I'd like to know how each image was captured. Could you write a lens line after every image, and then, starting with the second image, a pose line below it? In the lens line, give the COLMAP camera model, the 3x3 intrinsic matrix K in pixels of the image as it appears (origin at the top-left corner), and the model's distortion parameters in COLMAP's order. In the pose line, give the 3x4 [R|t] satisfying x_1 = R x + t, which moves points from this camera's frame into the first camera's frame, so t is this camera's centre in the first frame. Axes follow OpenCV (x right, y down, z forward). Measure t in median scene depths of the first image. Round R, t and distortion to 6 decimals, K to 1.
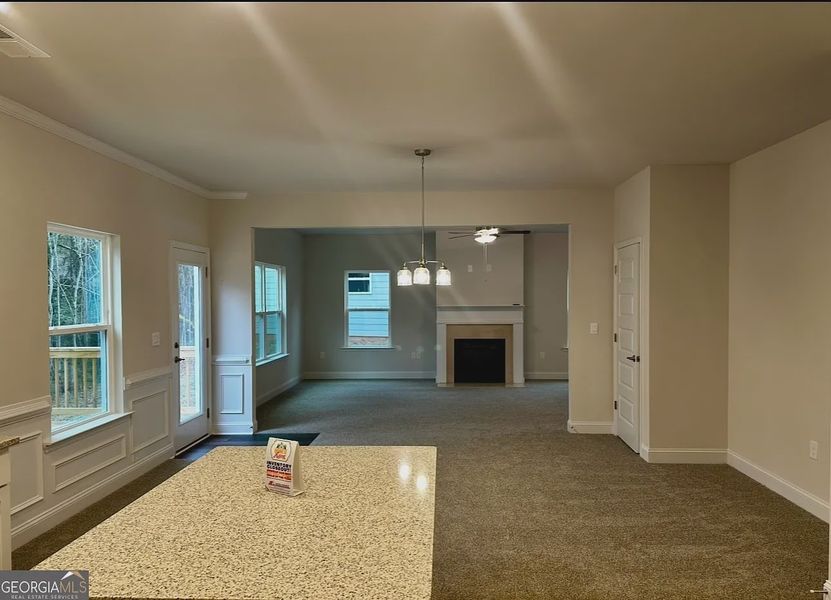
lens RADIAL K [[592.4, 0, 403.1], [0, 592.4, 314.9], [0, 0, 1]] dist [0.003465, 0.000988]
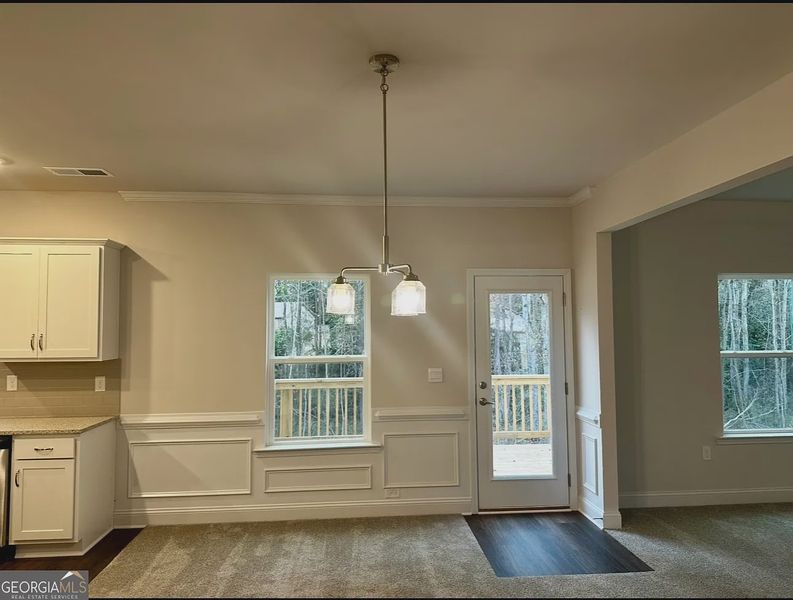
lens RADIAL K [[538.8, 0, 399.8], [0, 538.8, 300.7], [0, 0, 1]] dist [0.106071, -0.109459]
pose [[0.132458, -0.051653, -0.989842, 0.487393], [-0.013024, 0.998464, -0.053846, -0.035671], [0.991103, 0.020024, 0.131582, 0.910853]]
